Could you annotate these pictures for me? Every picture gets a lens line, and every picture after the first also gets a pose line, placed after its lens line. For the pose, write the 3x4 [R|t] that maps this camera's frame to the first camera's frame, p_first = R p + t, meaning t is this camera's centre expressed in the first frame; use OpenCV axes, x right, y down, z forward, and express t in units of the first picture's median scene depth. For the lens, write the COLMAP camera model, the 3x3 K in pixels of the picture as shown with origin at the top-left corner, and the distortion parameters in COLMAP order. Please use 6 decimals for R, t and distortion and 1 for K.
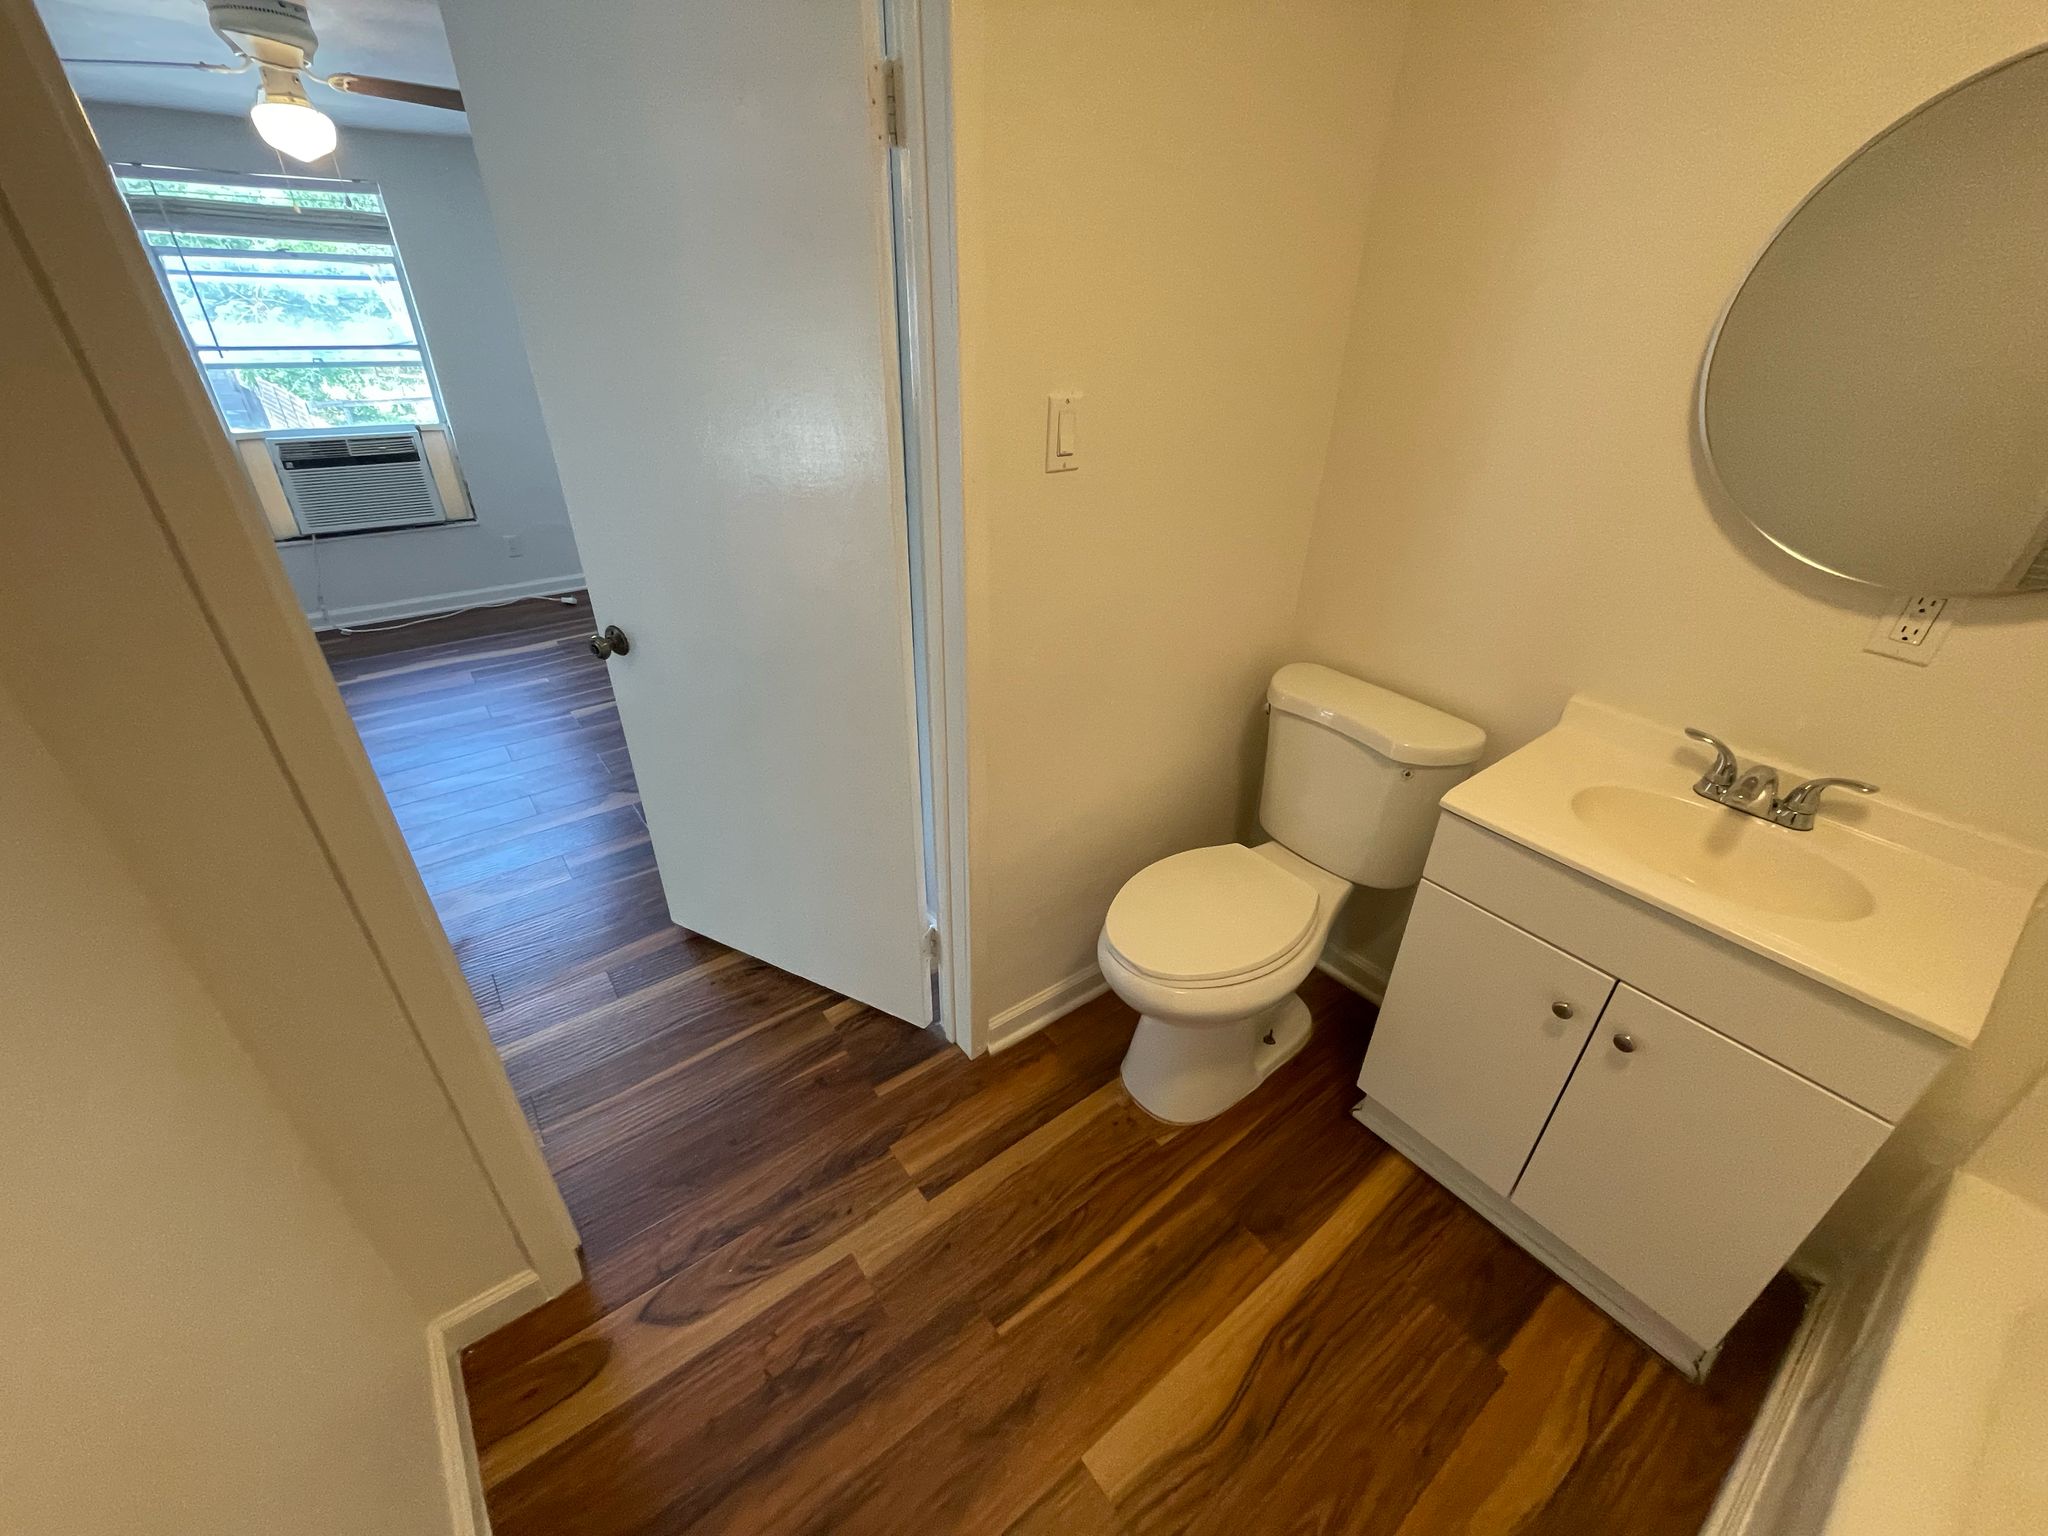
lens RADIAL K [[828.9, 0, 1017.8], [0, 828.9, 772.4], [0, 0, 1]] dist [-0.002567, -0.000070]
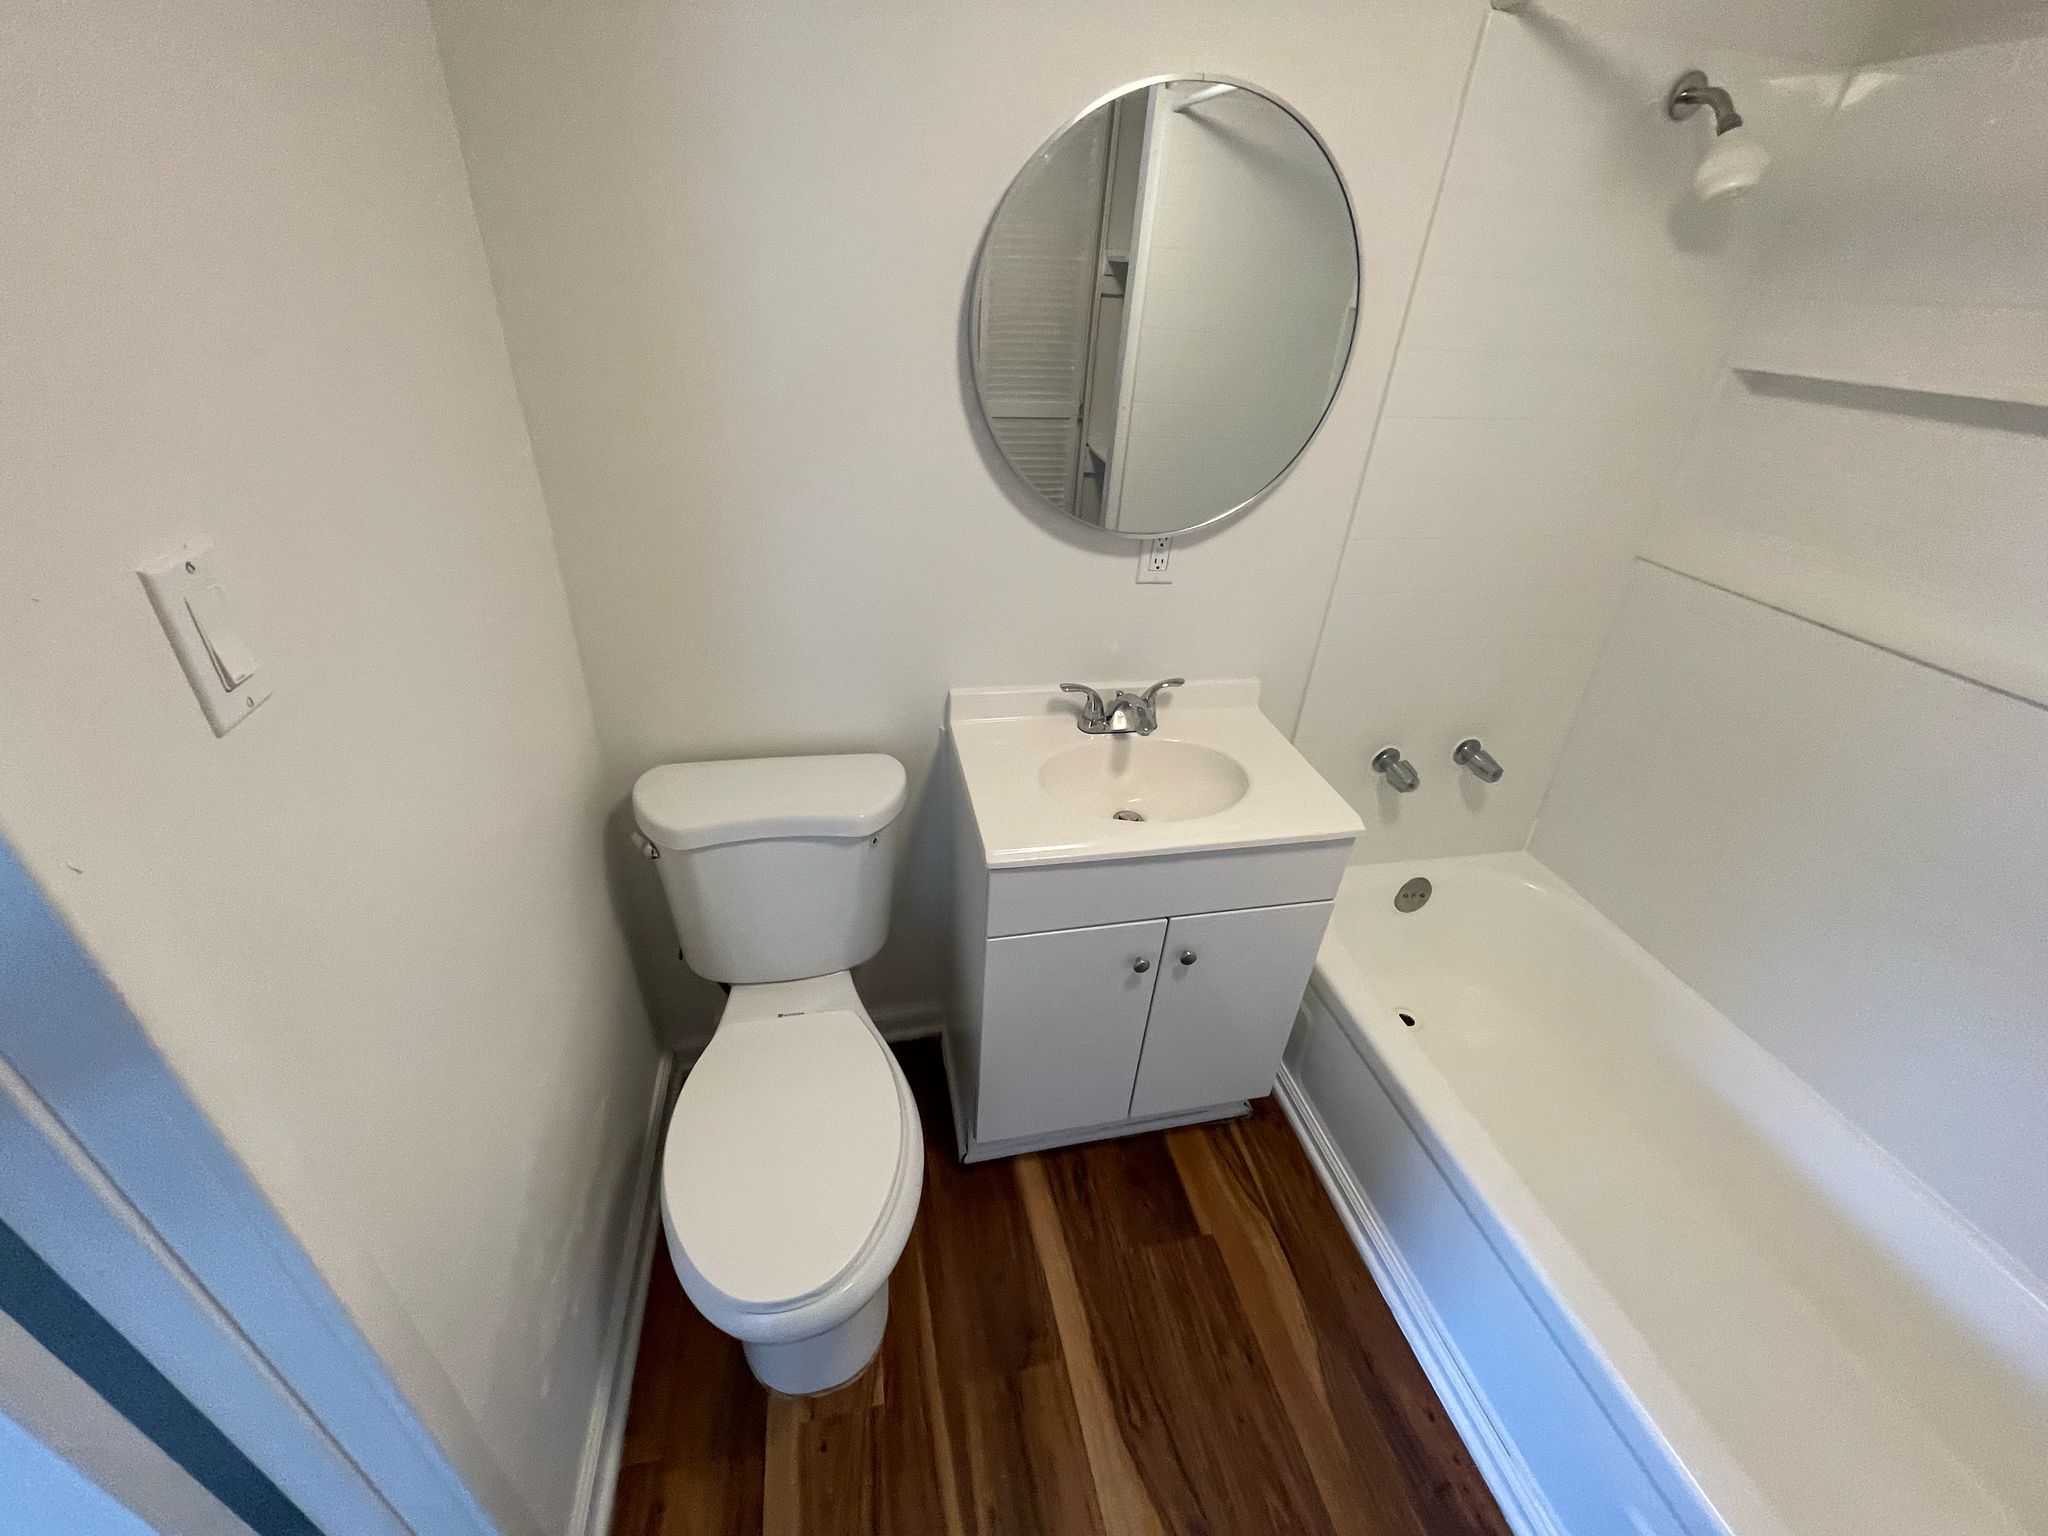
lens RADIAL K [[821.3, 0, 1024.0], [0, 821.3, 768.0], [0, 0, 1]] dist [-0.002867, -0.000211]
pose [[0.418409, -0.466073, 0.779558, -0.113837], [0.408936, 0.863051, 0.296504, -0.289150], [-0.810990, 0.194729, 0.551702, 0.433132]]
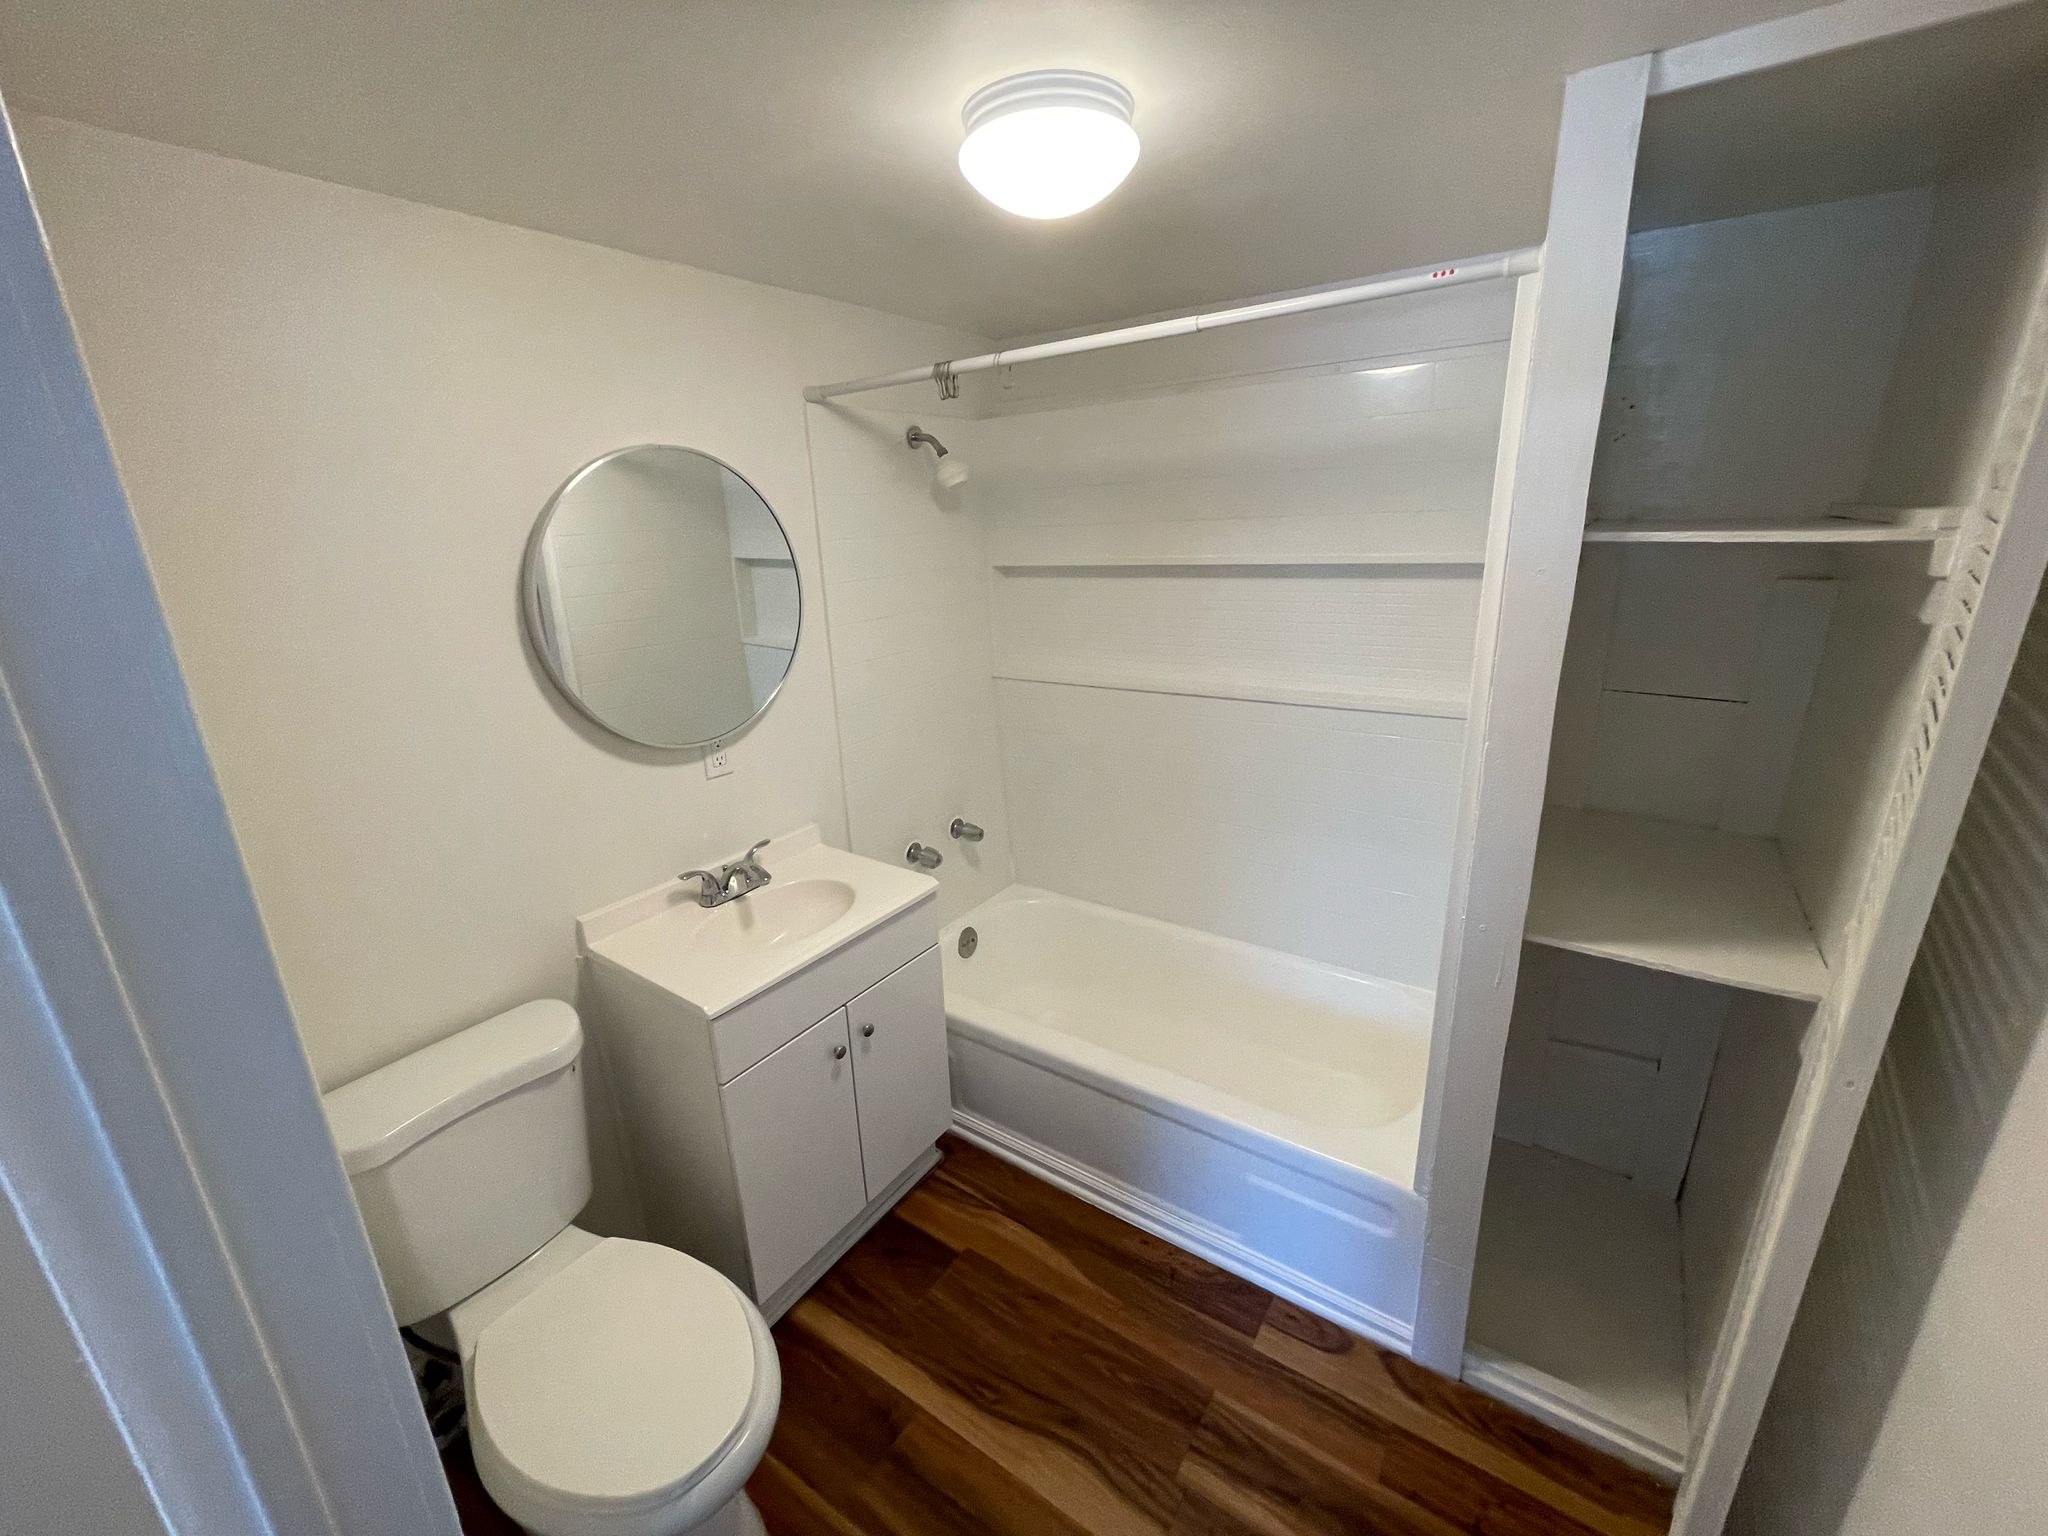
lens RADIAL K [[821.3, 0, 1024.0], [0, 821.3, 768.0], [0, 0, 1]] dist [-0.002867, -0.000211]
pose [[-0.313524, -0.283499, 0.906273, -0.473193], [0.503609, 0.759473, 0.411800, -0.424025], [-0.805035, 0.585516, -0.095341, 0.553934]]
